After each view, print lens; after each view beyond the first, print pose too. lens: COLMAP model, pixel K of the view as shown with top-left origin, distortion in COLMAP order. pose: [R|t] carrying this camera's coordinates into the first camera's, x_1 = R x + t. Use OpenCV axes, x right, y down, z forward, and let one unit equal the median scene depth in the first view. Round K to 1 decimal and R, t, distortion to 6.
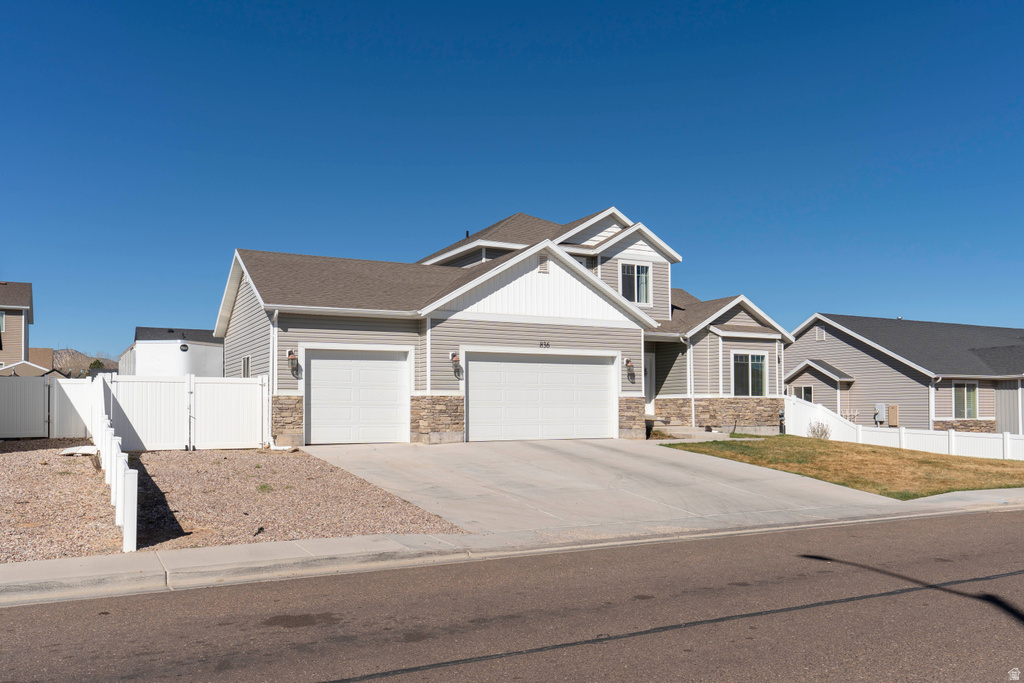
lens RADIAL K [[710.0, 0, 512.0], [0, 710.0, 341.5], [0, 0, 1]] dist [-0.001124, 0.000761]
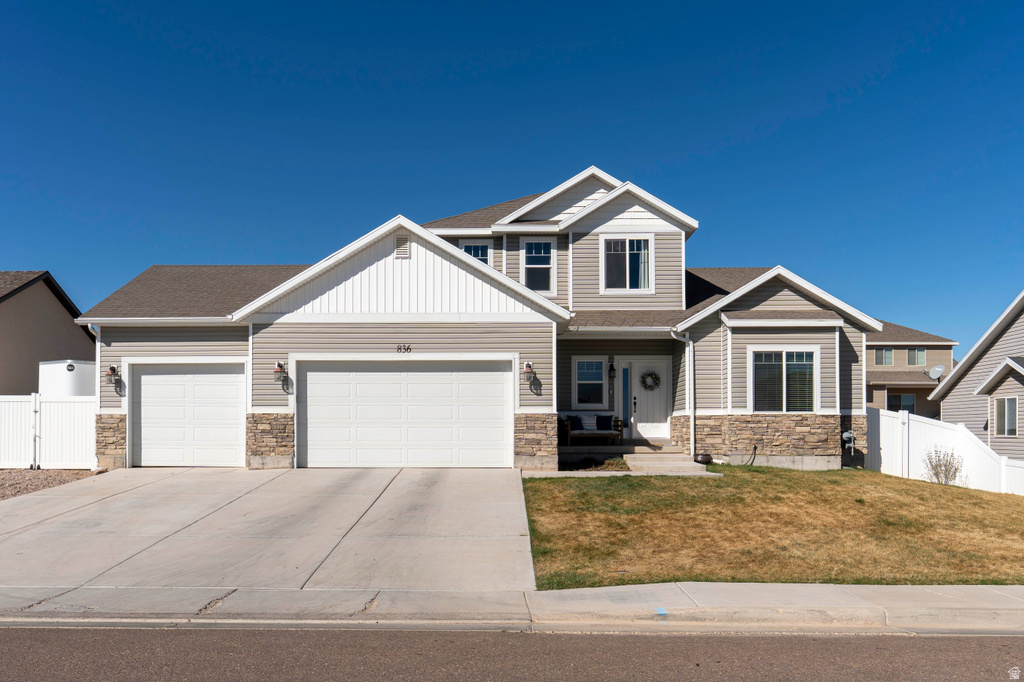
lens RADIAL K [[735.7, 0, 512.0], [0, 735.7, 387.3], [0, 0, 1]] dist [0.001273, -0.000489]
pose [[0.900974, -0.022785, -0.433274, 0.479175], [0.037918, 0.998934, 0.026316, 0.028607], [0.432213, -0.040139, 0.900878, 0.287345]]
